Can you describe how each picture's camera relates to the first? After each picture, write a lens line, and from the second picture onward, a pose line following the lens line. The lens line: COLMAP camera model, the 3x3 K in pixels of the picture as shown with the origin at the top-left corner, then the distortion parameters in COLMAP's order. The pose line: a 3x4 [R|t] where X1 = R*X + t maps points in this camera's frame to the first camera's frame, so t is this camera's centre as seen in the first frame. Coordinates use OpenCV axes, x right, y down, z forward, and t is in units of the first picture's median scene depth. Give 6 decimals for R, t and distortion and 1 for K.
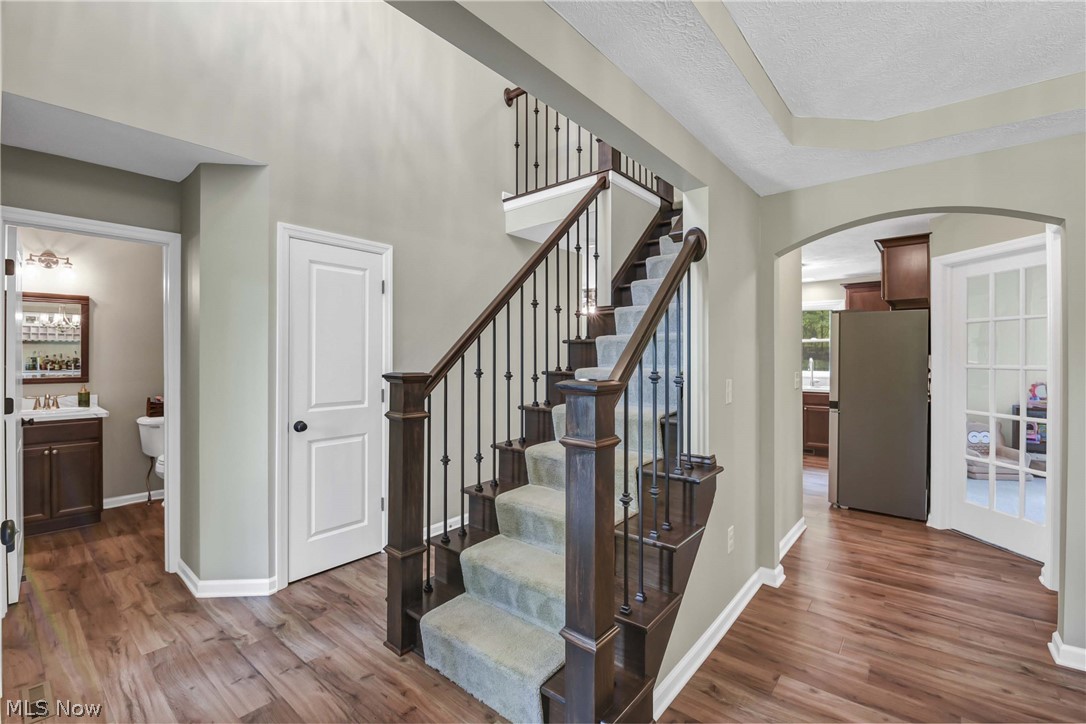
lens RADIAL K [[477.7, 0, 541.0], [0, 477.7, 359.4], [0, 0, 1]] dist [-0.000498, -0.010356]
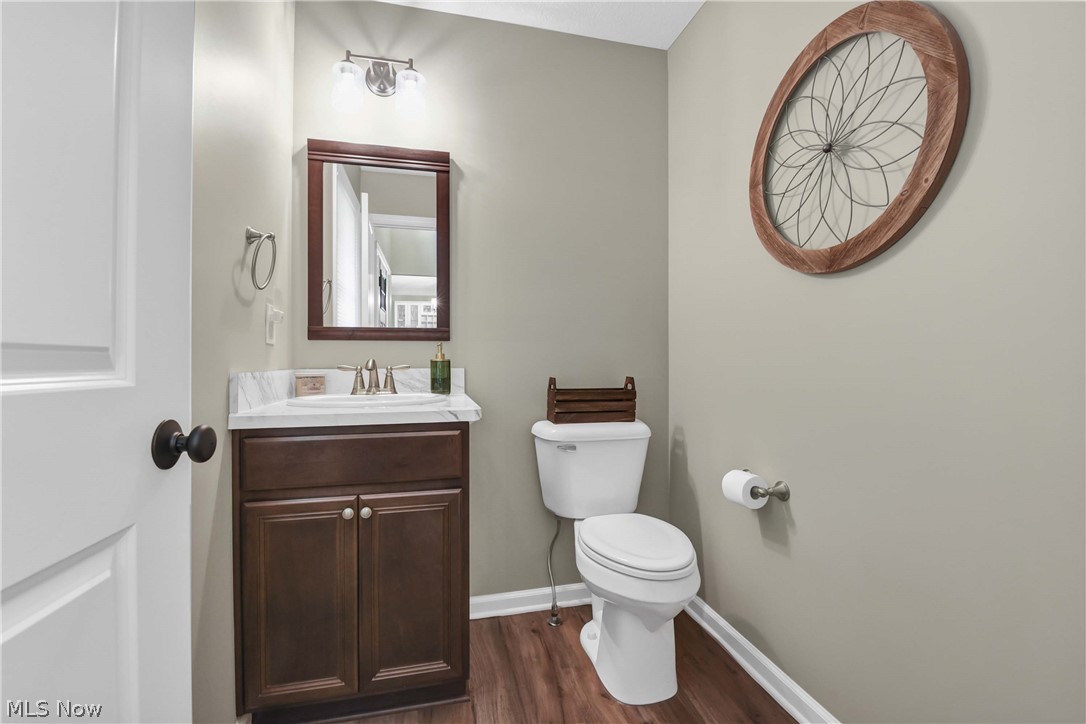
lens RADIAL K [[477.7, 0, 541.0], [0, 477.7, 359.4], [0, 0, 1]] dist [-0.000498, -0.010356]
pose [[0.810637, -0.009823, -0.585466, -0.626019], [0.004951, 0.999939, -0.009921, 0.073542], [0.585528, 0.005144, 0.810636, 0.691477]]
